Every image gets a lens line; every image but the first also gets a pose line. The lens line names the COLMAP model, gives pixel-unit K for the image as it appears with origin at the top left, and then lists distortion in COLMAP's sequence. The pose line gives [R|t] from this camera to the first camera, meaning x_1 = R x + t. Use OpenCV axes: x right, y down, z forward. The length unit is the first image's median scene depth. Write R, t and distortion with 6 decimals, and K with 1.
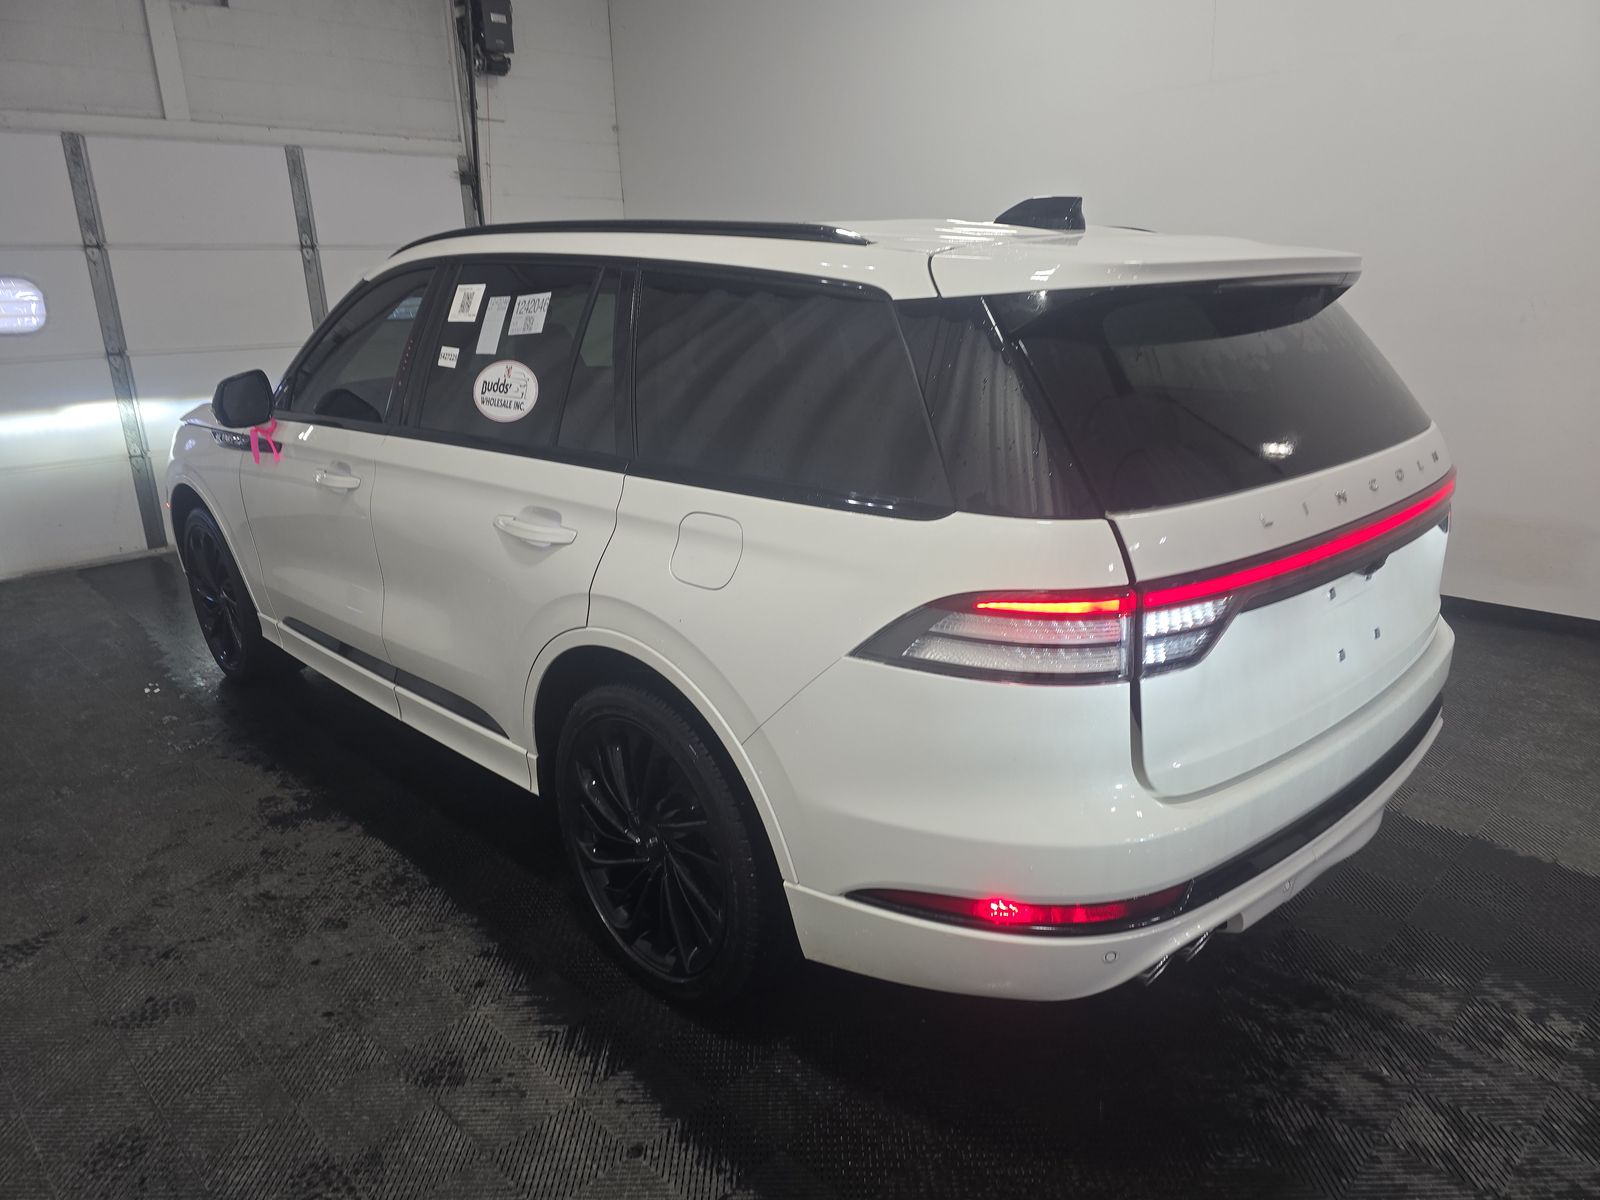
lens RADIAL K [[1068.2, 0, 815.3], [0, 1068.2, 599.5], [0, 0, 1]] dist [0.033753, -0.025583]
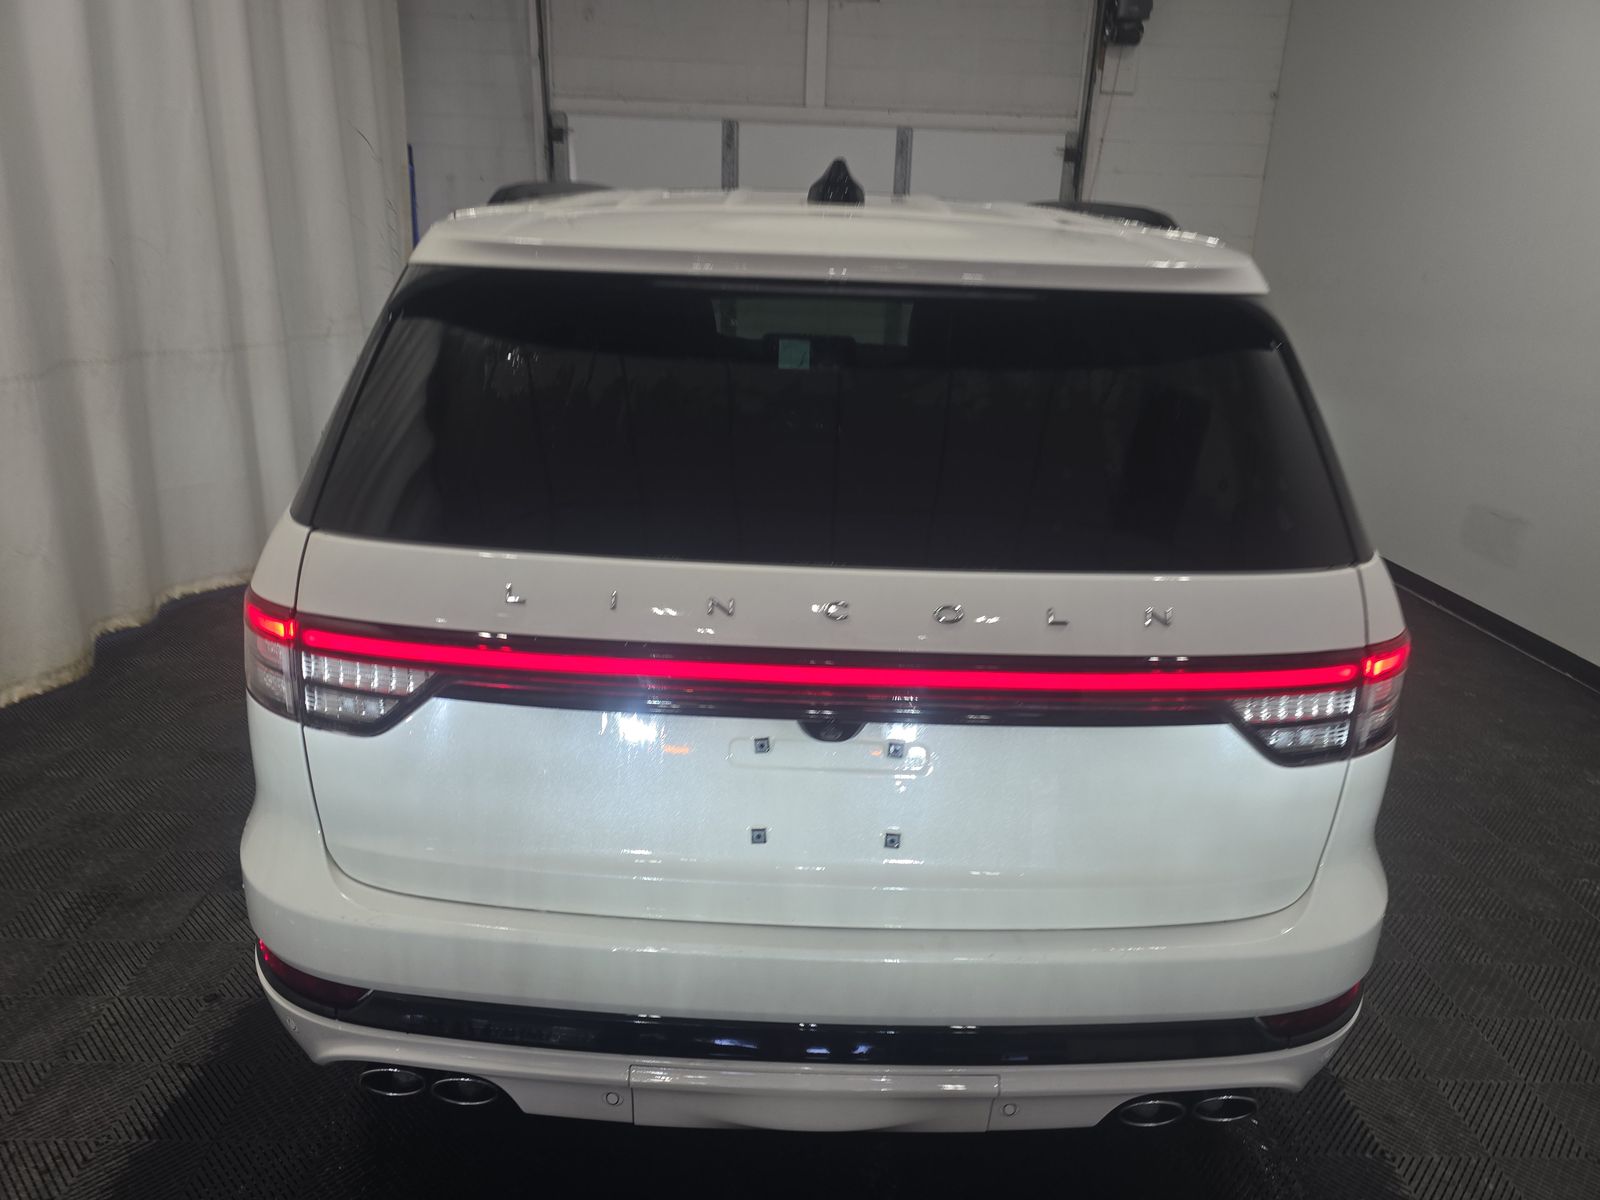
lens RADIAL K [[1068.2, 0, 804.2], [0, 1068.2, 603.5], [0, 0, 1]] dist [0.033753, -0.025583]
pose [[0.743973, 0.247612, -0.620638, 0.666740], [-0.239910, 0.965861, 0.097758, -0.115588], [0.623656, 0.076168, 0.777979, 0.391896]]
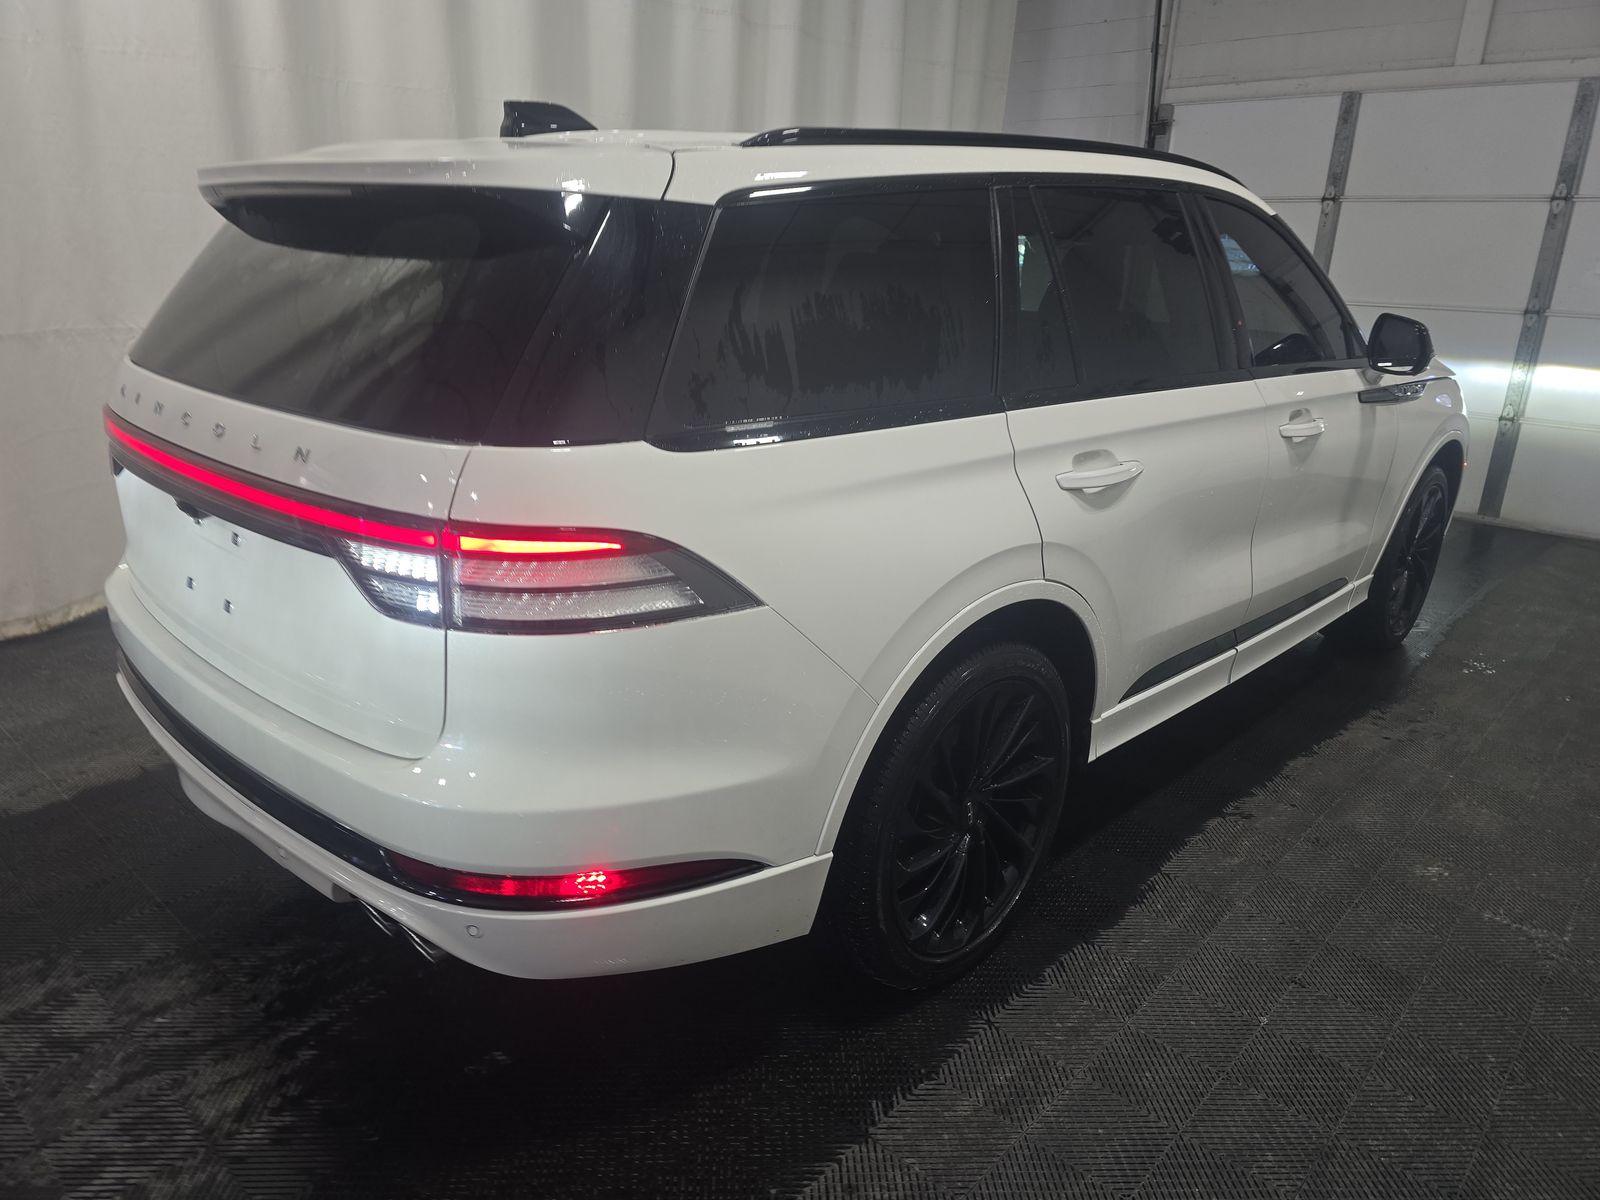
lens RADIAL K [[1068.2, 0, 806.5], [0, 1068.2, 594.2], [0, 0, 1]] dist [0.033753, -0.025583]
pose [[0.053443, 0.339694, -0.939016, 1.208764], [-0.316163, 0.897739, 0.306767, -0.355645], [0.947198, 0.280488, 0.155377, 1.160333]]
